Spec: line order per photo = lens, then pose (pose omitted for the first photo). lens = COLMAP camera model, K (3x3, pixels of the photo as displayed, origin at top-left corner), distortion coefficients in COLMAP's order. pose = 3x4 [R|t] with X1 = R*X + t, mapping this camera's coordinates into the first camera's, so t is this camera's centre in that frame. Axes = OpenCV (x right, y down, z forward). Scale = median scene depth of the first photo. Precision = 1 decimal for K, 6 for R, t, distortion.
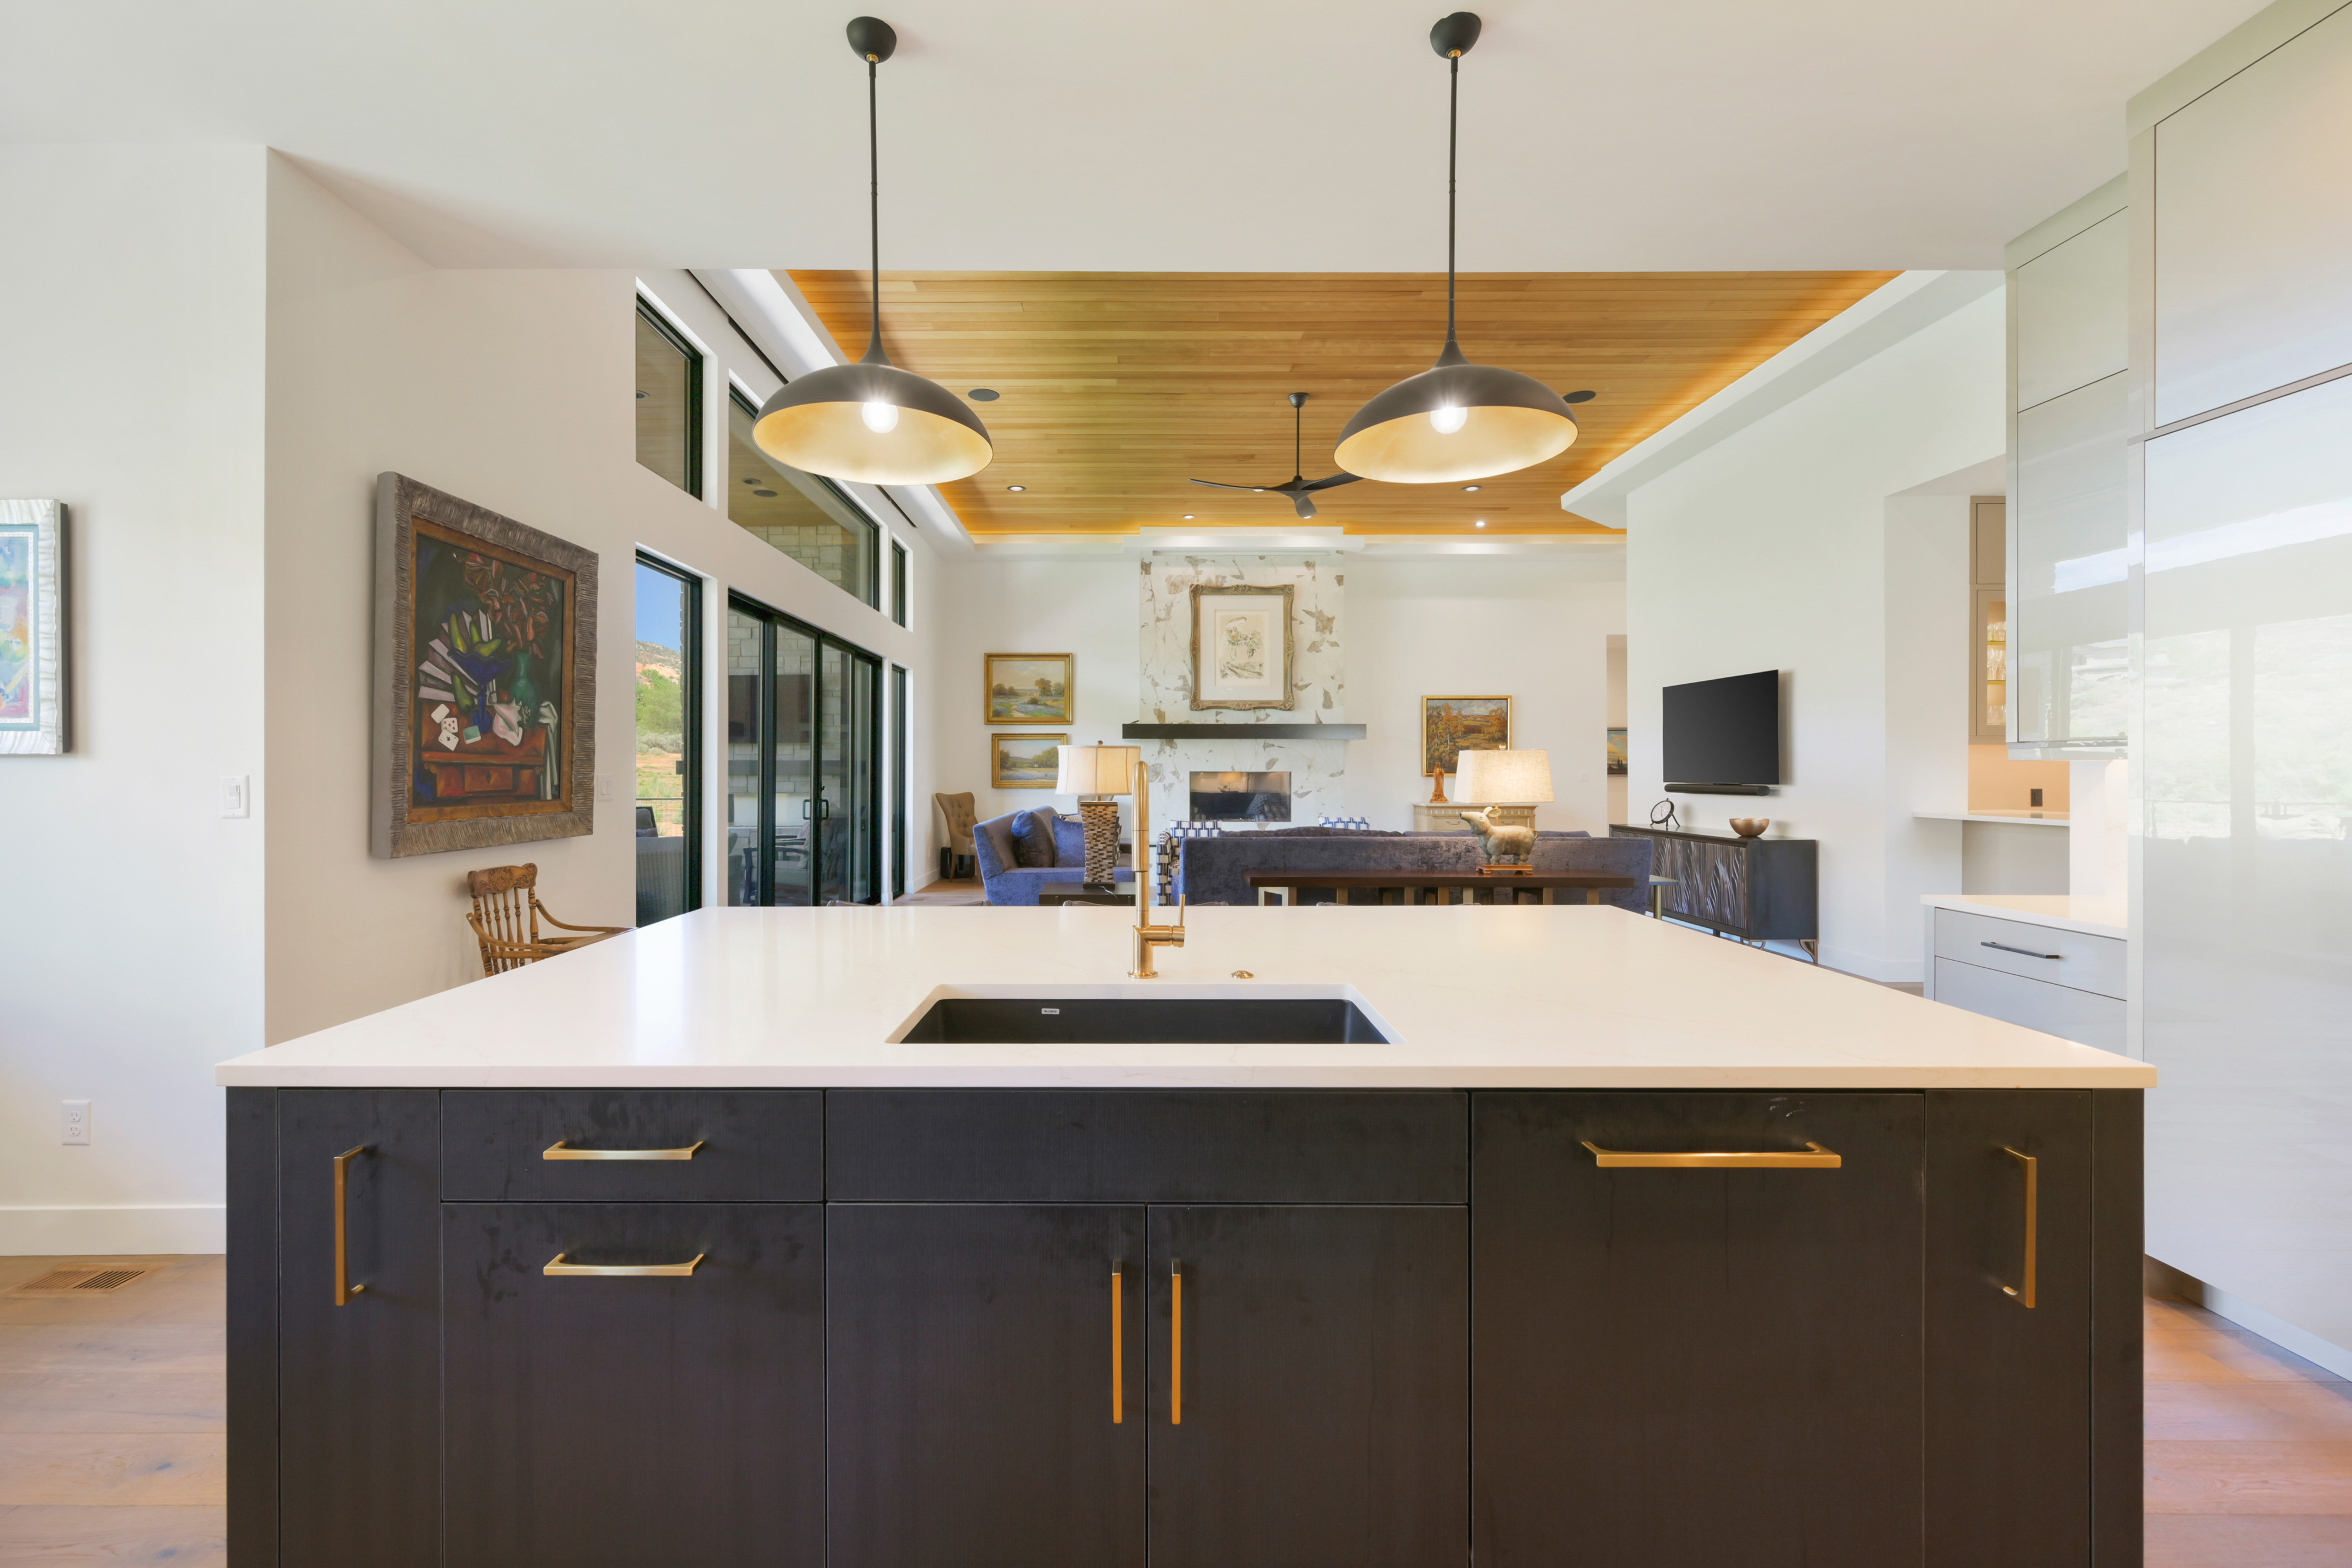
lens RADIAL K [[936.7, 0, 1135.3], [0, 936.7, 769.7], [0, 0, 1]] dist [0.002119, -0.000184]
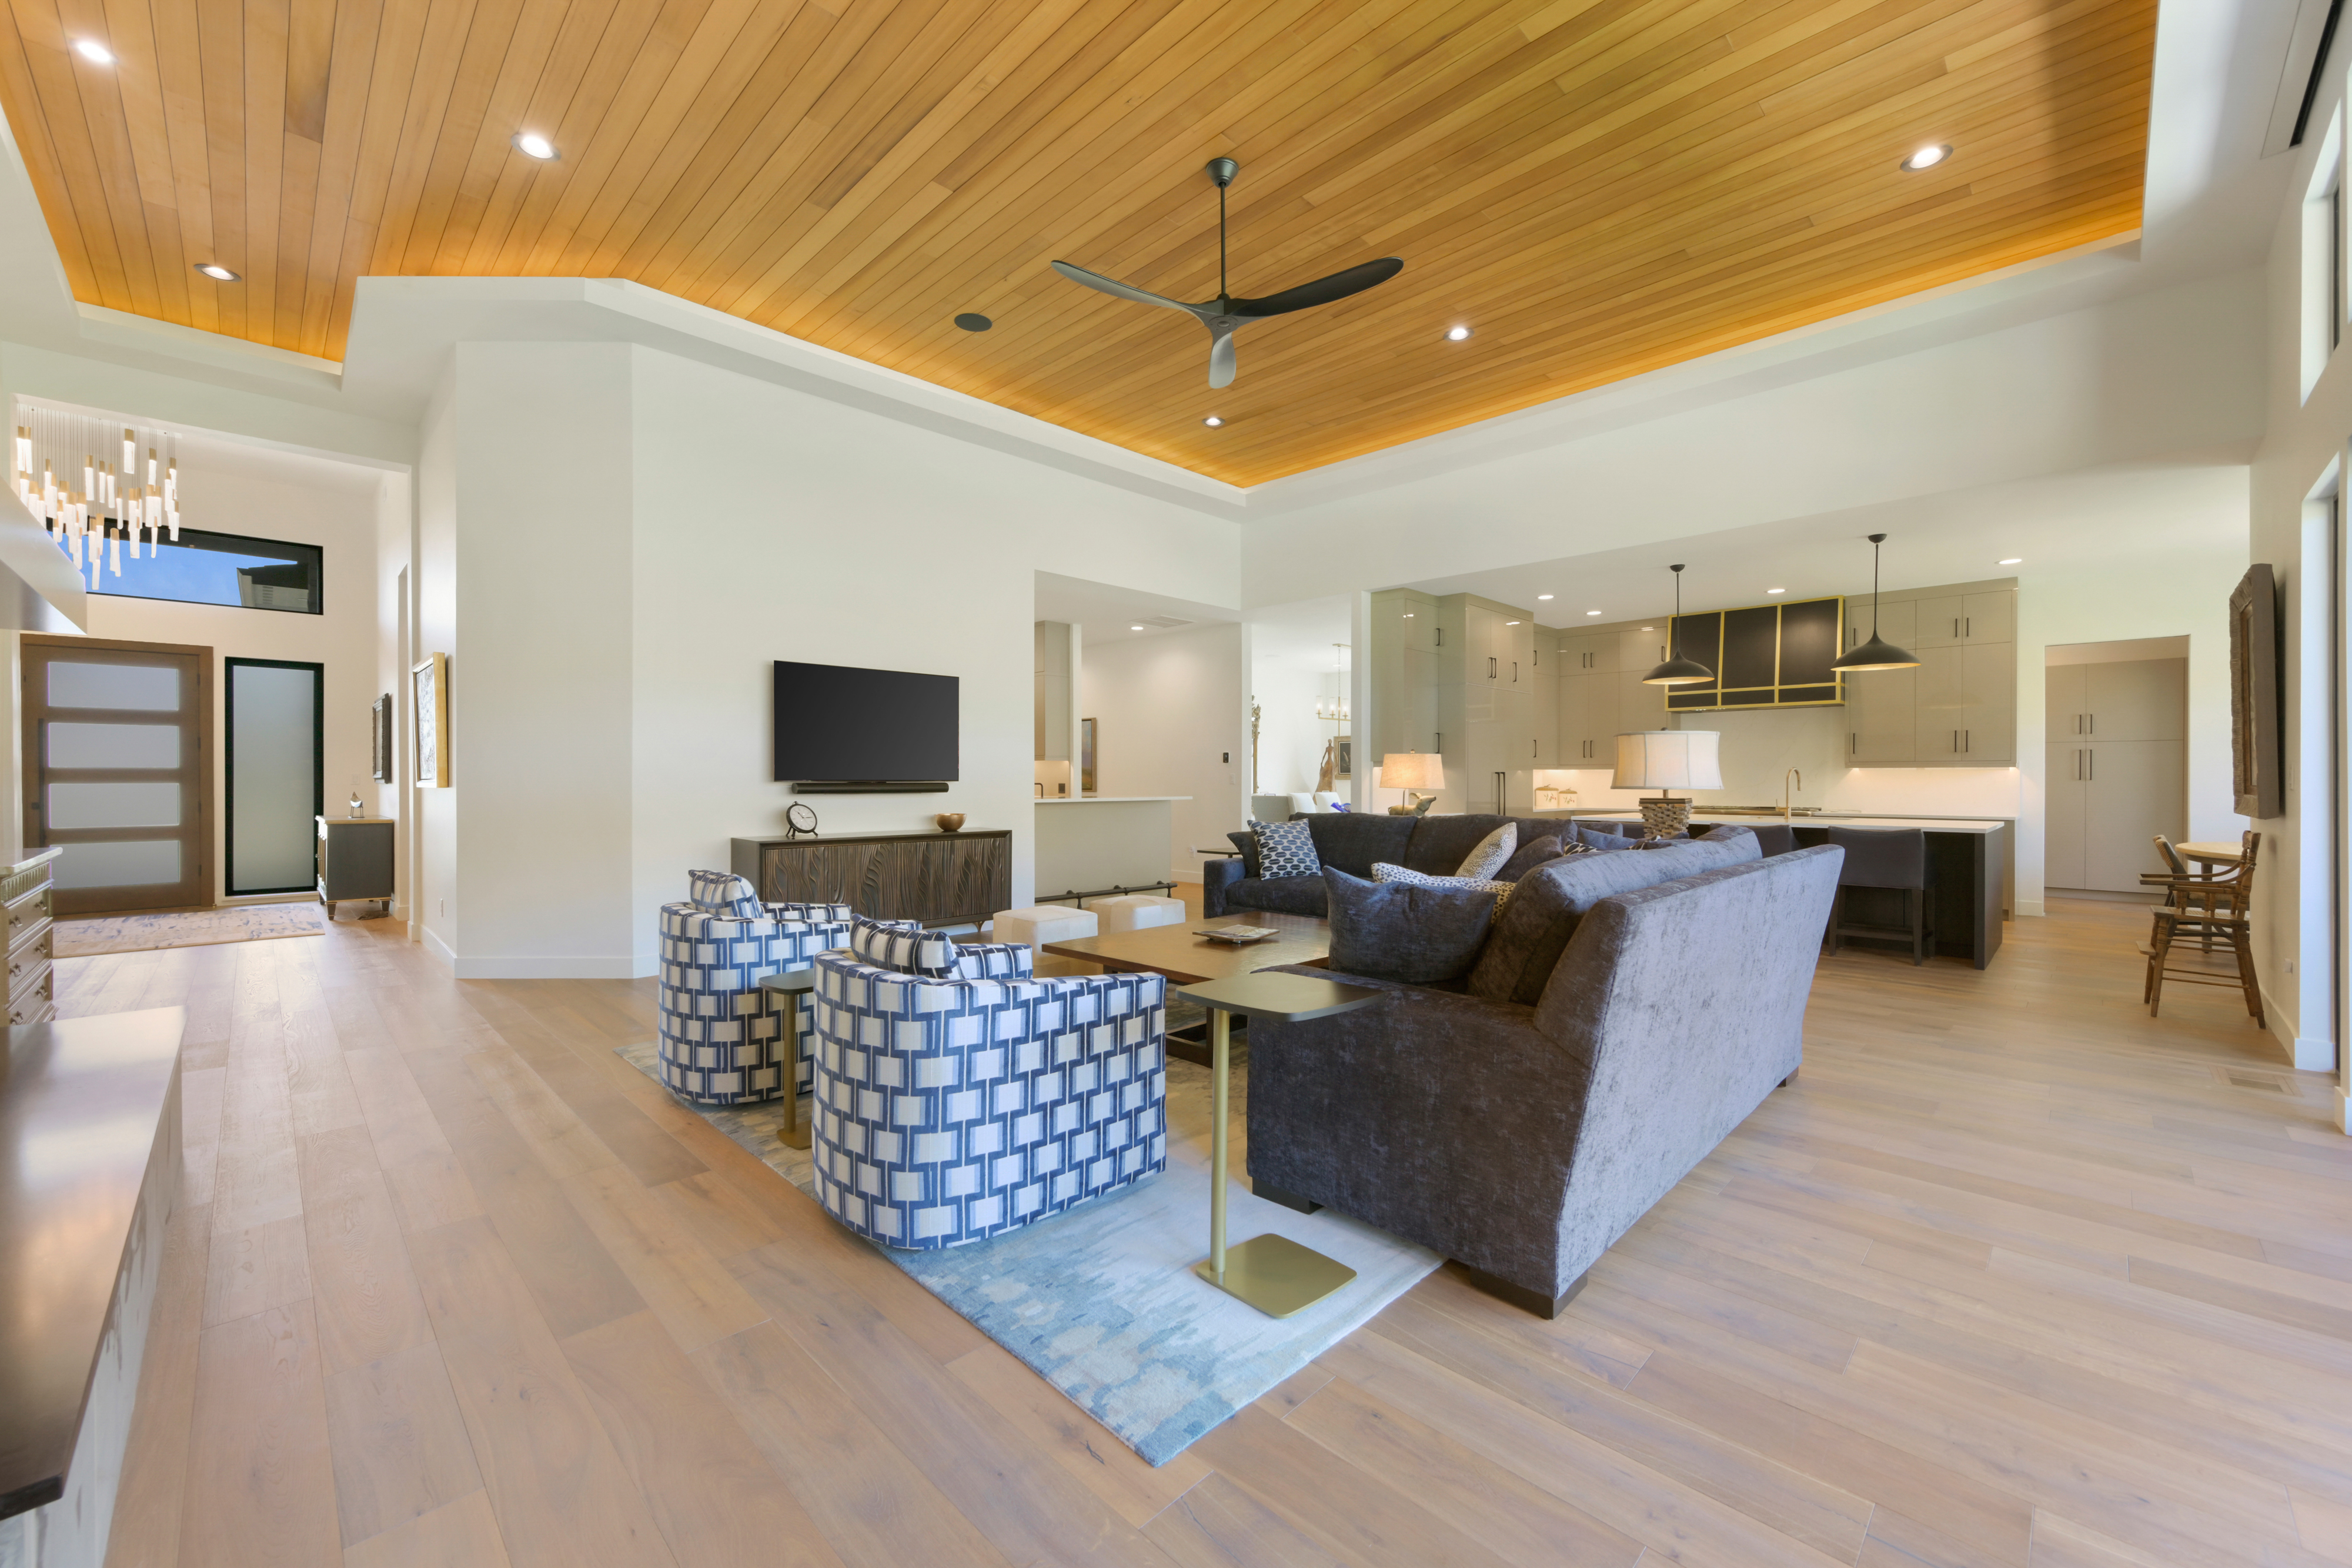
lens RADIAL K [[936.7, 0, 1171.5], [0, 936.7, 780.6], [0, 0, 1]] dist [0.002119, -0.000184]
pose [[-0.708382, -0.001344, 0.705828, -0.279606], [0.000362, 0.999997, 0.002268, 0.012821], [-0.705829, 0.001862, -0.708380, 1.669143]]
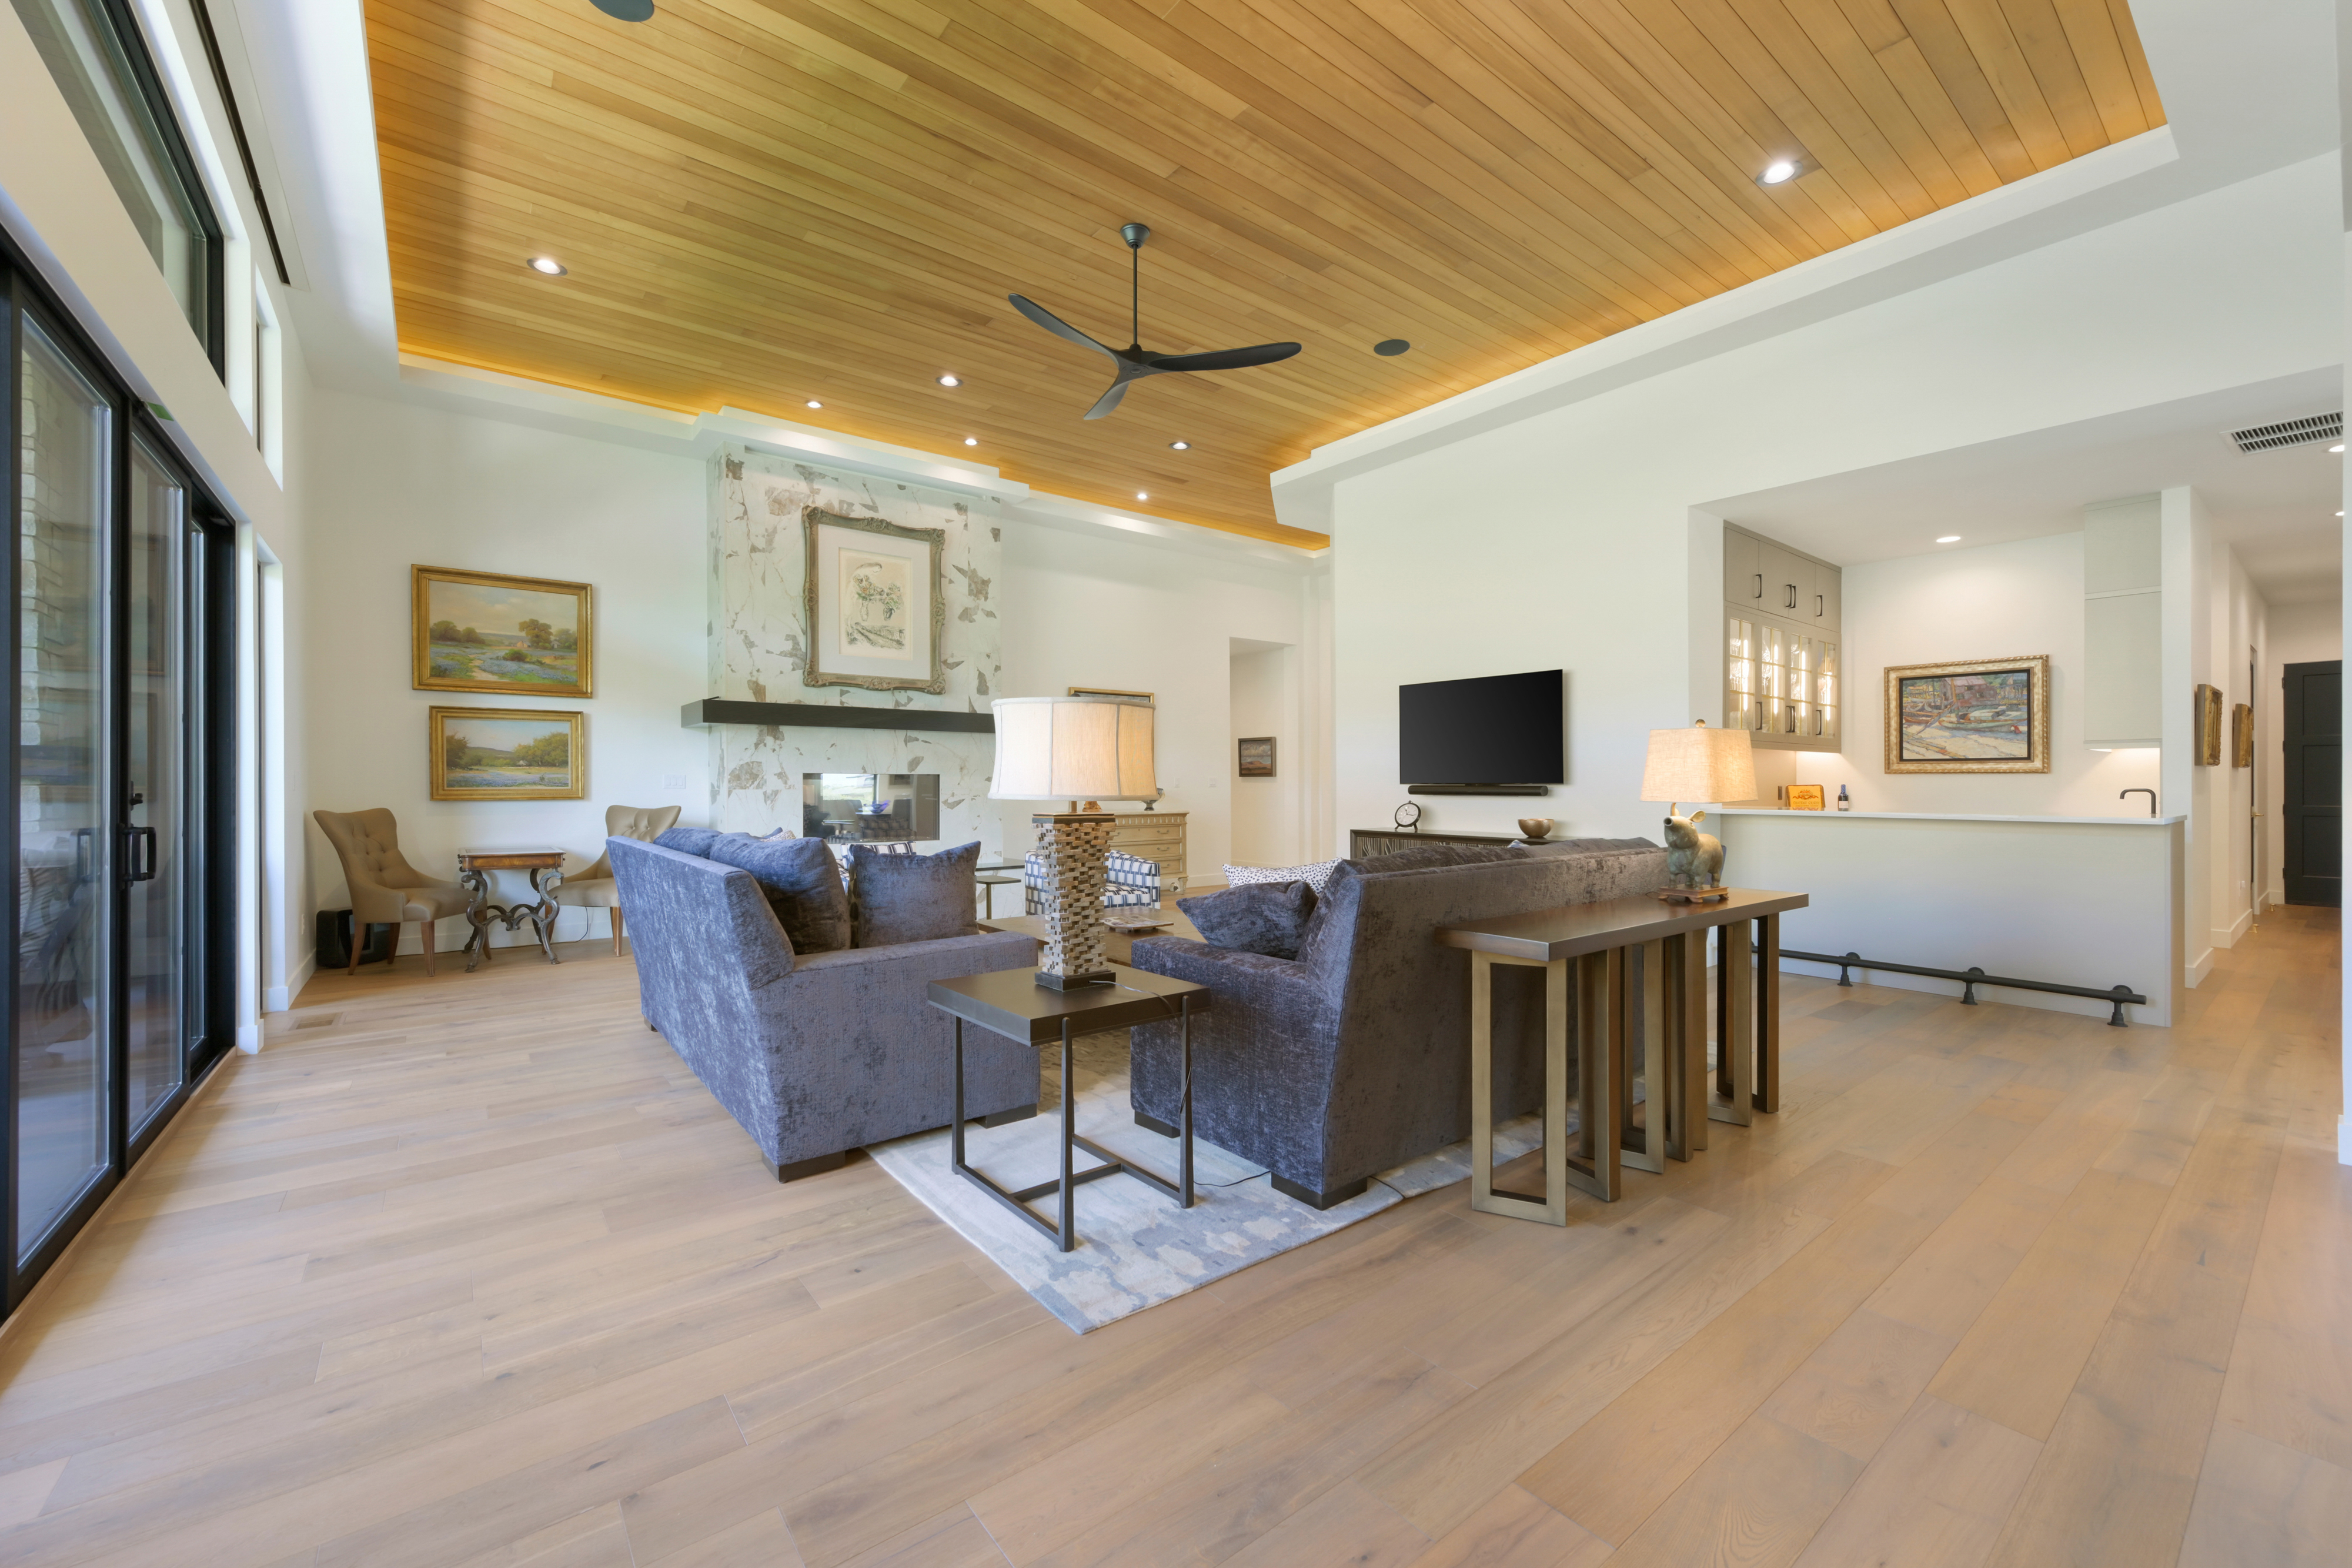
lens RADIAL K [[936.7, 0, 1165.7], [0, 936.7, 788.4], [0, 0, 1]] dist [0.002119, -0.000184]
pose [[0.791273, -0.003430, 0.611454, -0.267163], [-0.000427, 0.999981, 0.006163, 0.014500], [-0.611463, -0.005138, 0.791256, 0.485651]]
